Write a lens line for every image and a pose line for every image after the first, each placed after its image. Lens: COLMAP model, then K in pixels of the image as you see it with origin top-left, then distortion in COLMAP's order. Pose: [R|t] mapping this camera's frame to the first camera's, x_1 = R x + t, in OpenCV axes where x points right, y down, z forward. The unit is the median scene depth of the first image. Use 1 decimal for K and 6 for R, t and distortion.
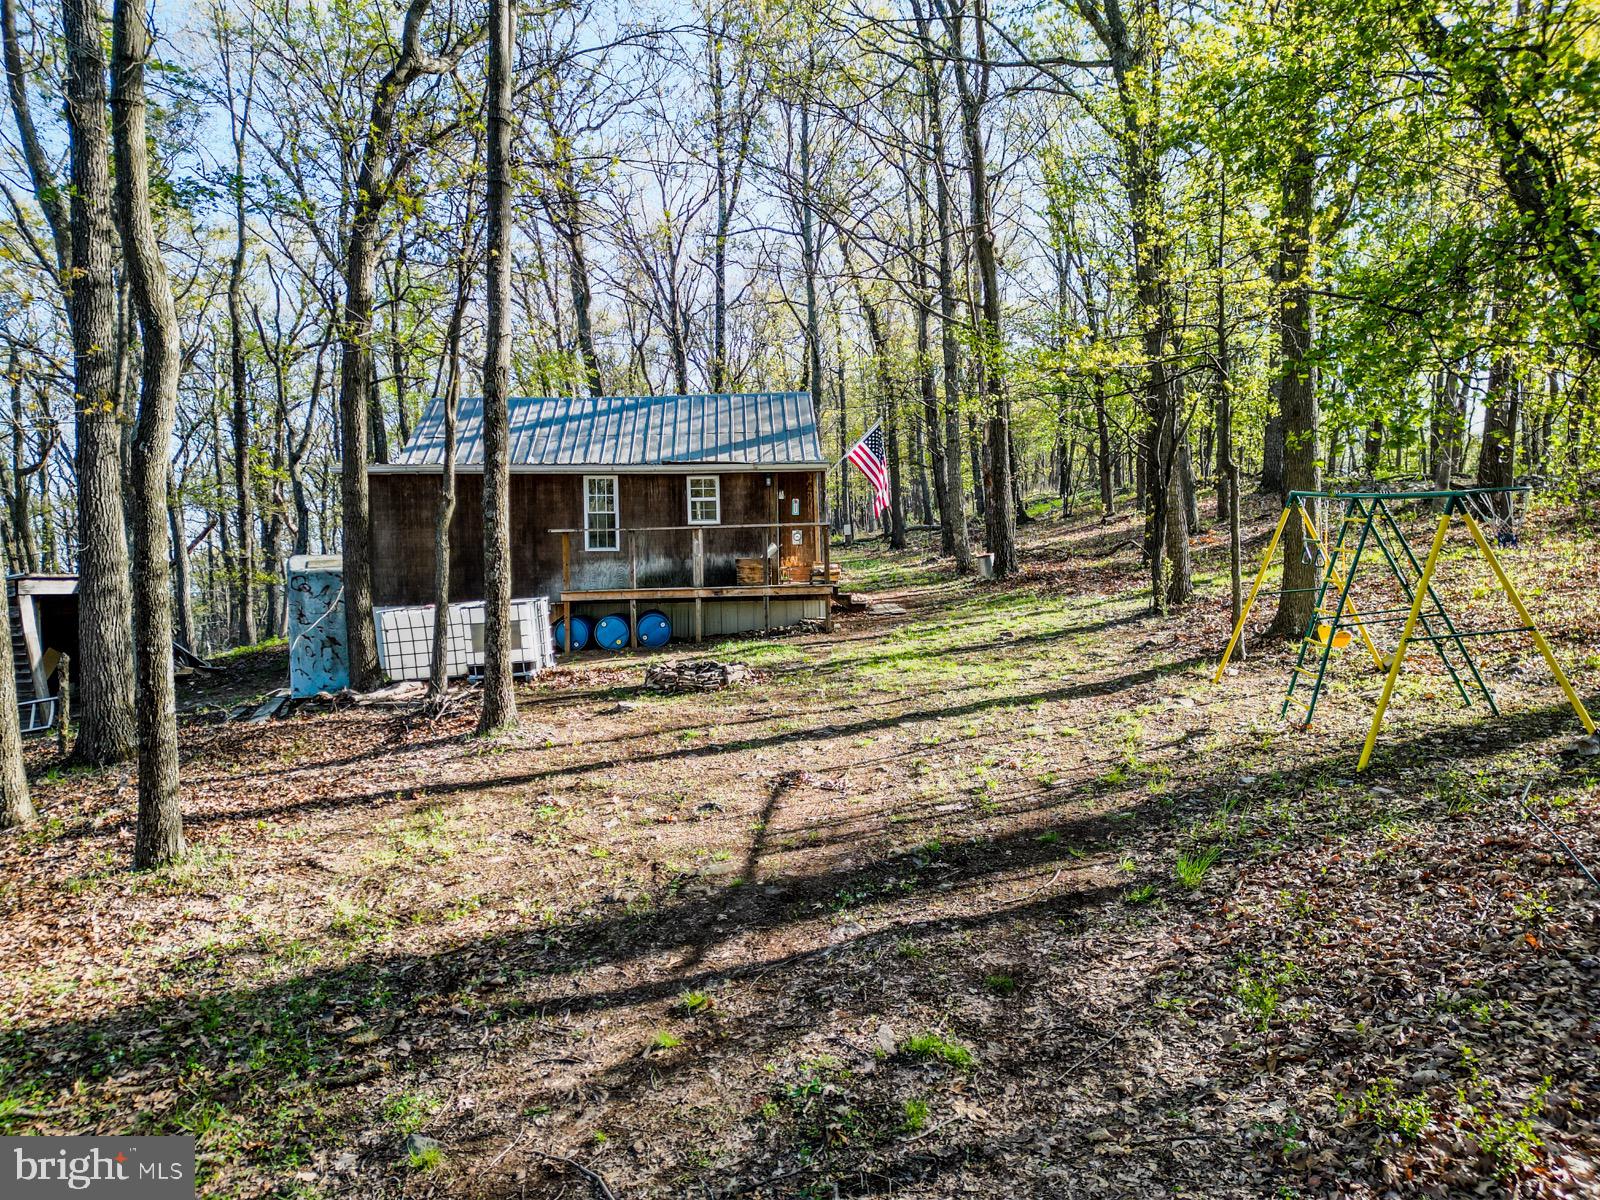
lens RADIAL K [[1105.6, 0, 800.0], [0, 1105.6, 600.0], [0, 0, 1]] dist [0.049673, 0.000576]
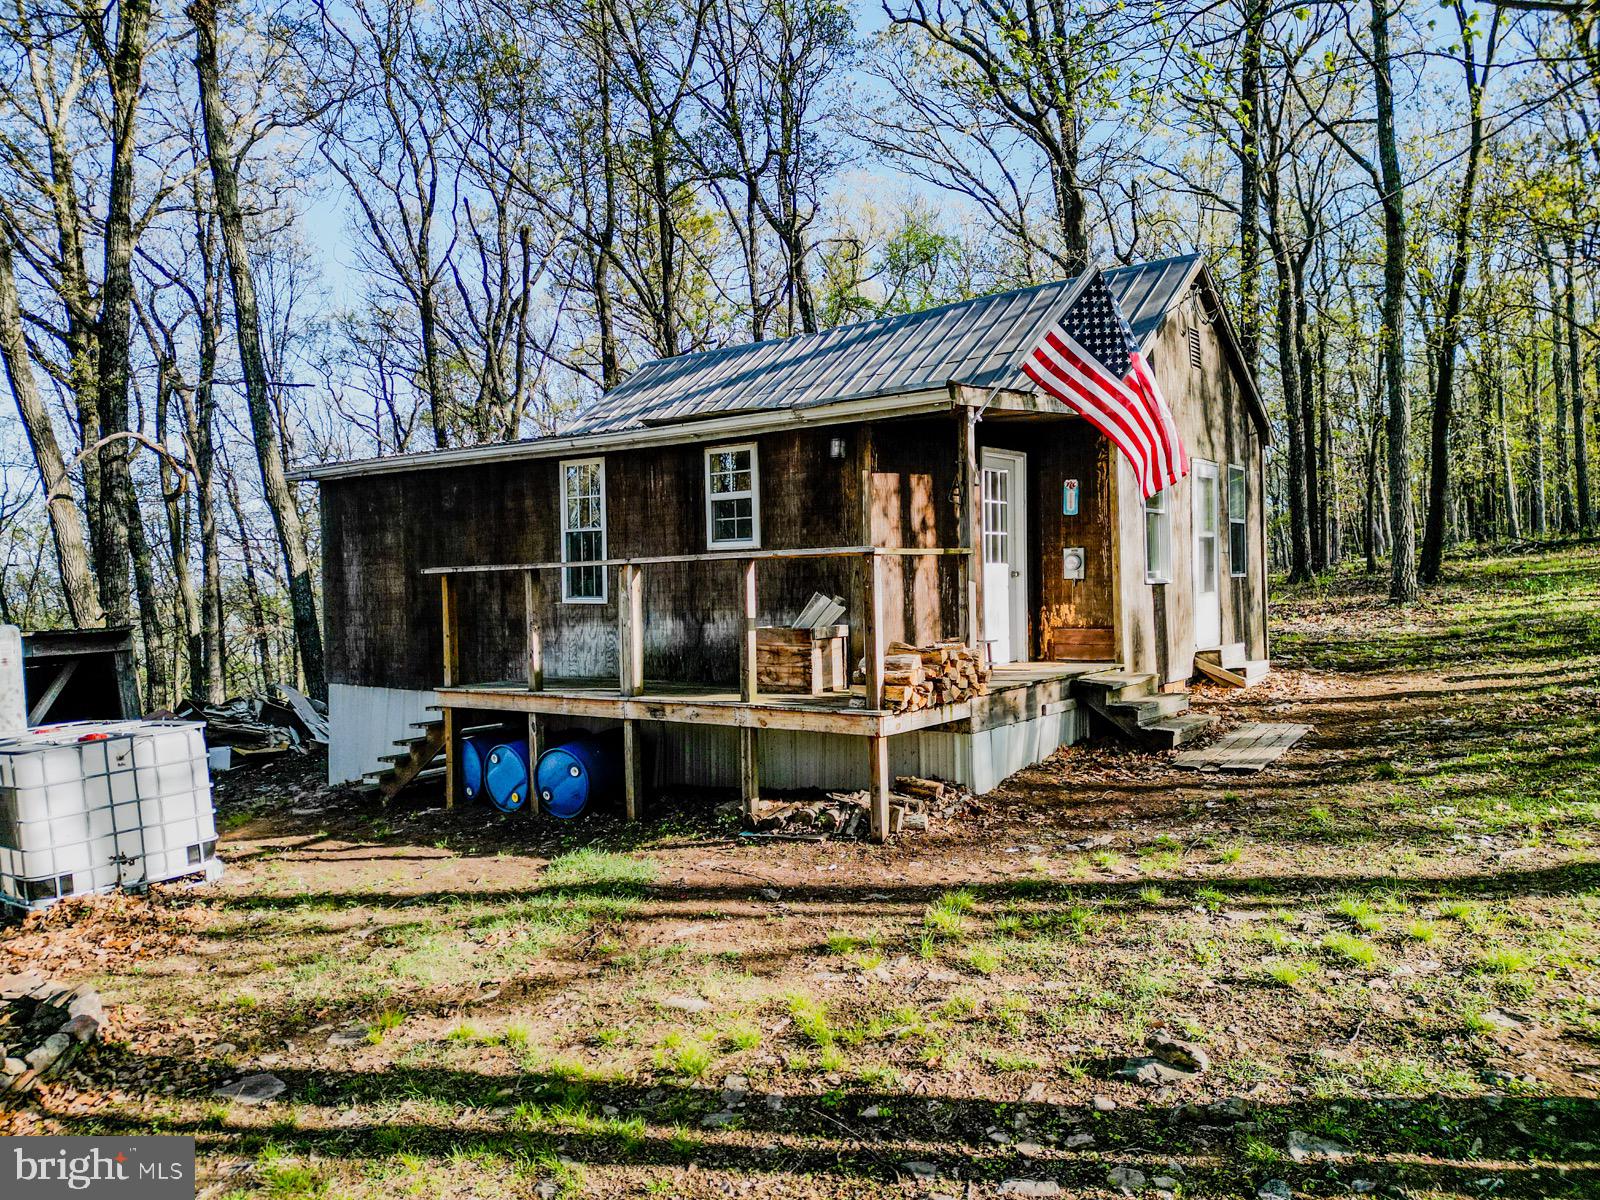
lens RADIAL K [[1105.6, 0, 800.0], [0, 1105.6, 600.0], [0, 0, 1]] dist [0.049673, 0.000576]
pose [[0.786971, 0.014051, -0.616830, 0.222399], [-0.010093, 0.999900, 0.009900, -0.052129], [0.616908, -0.001565, 0.787034, 0.652619]]
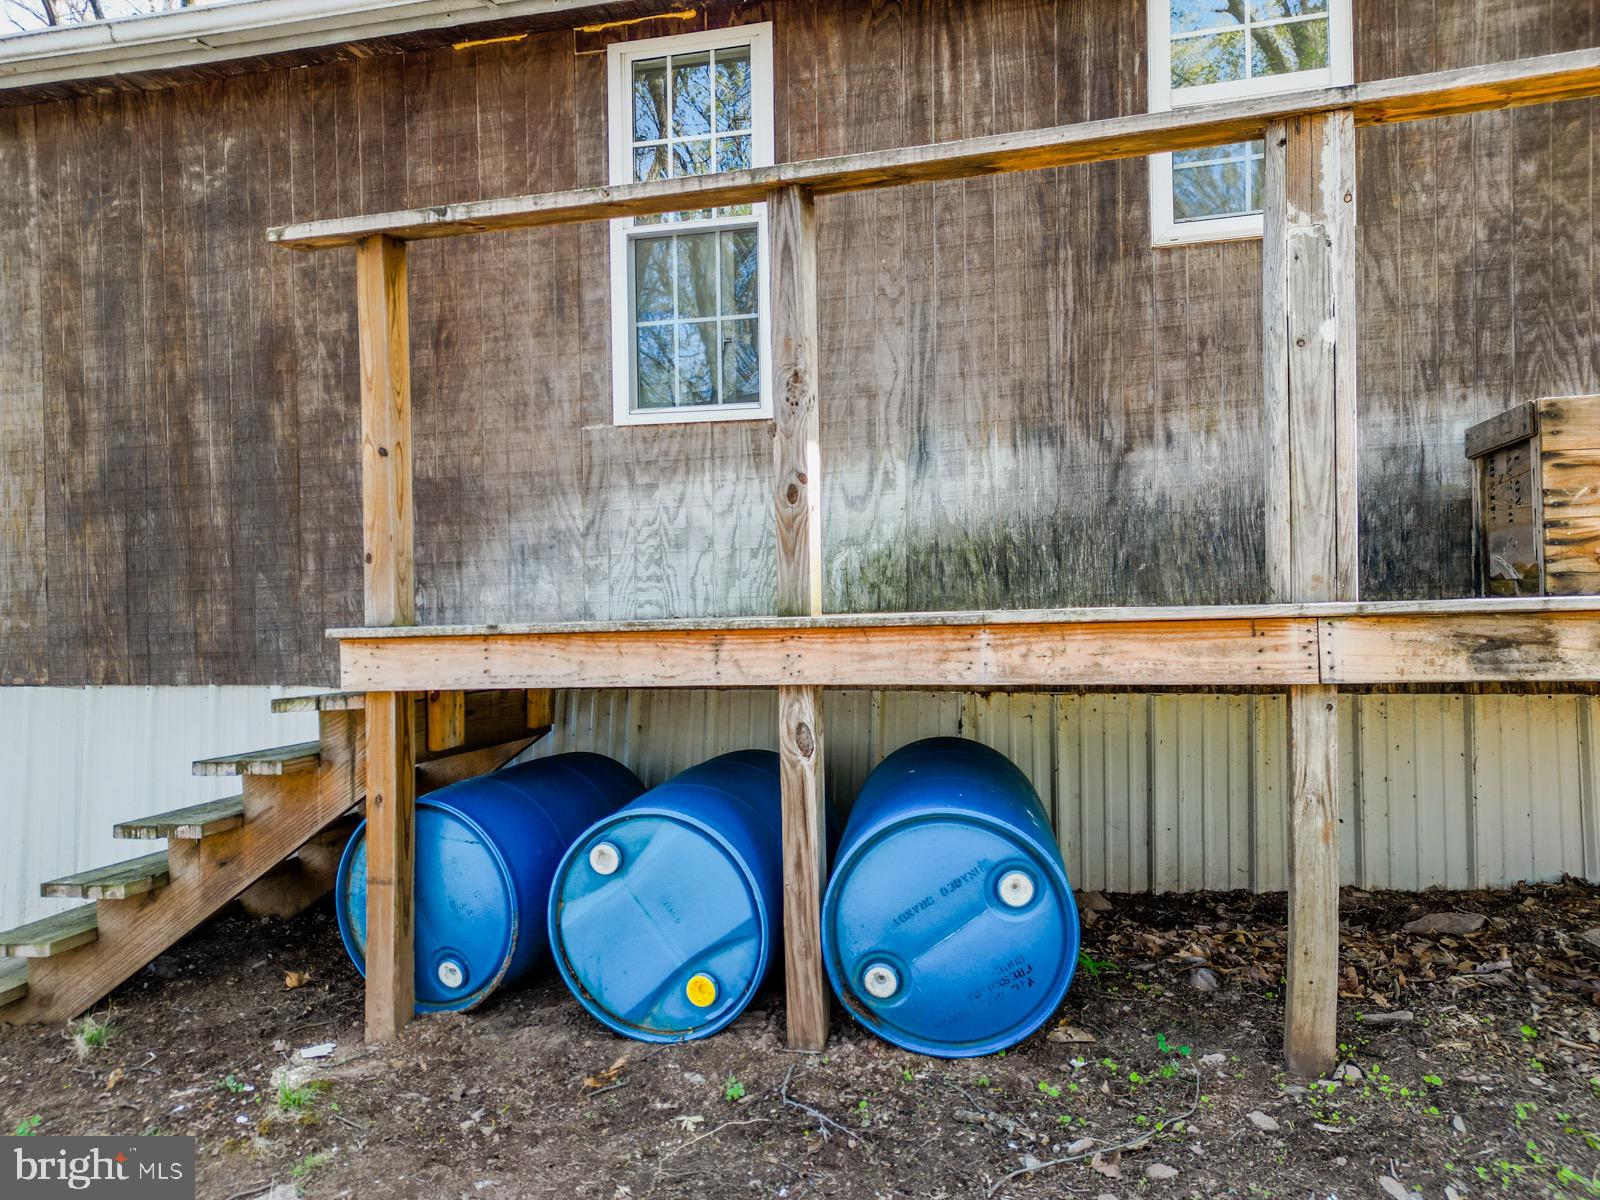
lens RADIAL K [[1105.6, 0, 800.0], [0, 1105.6, 600.0], [0, 0, 1]] dist [0.049673, 0.000576]
pose [[0.961358, 0.000514, -0.275301, -0.106026], [-0.007961, 0.999632, -0.025933, -0.007770], [0.275186, 0.027122, 0.961008, 0.816250]]
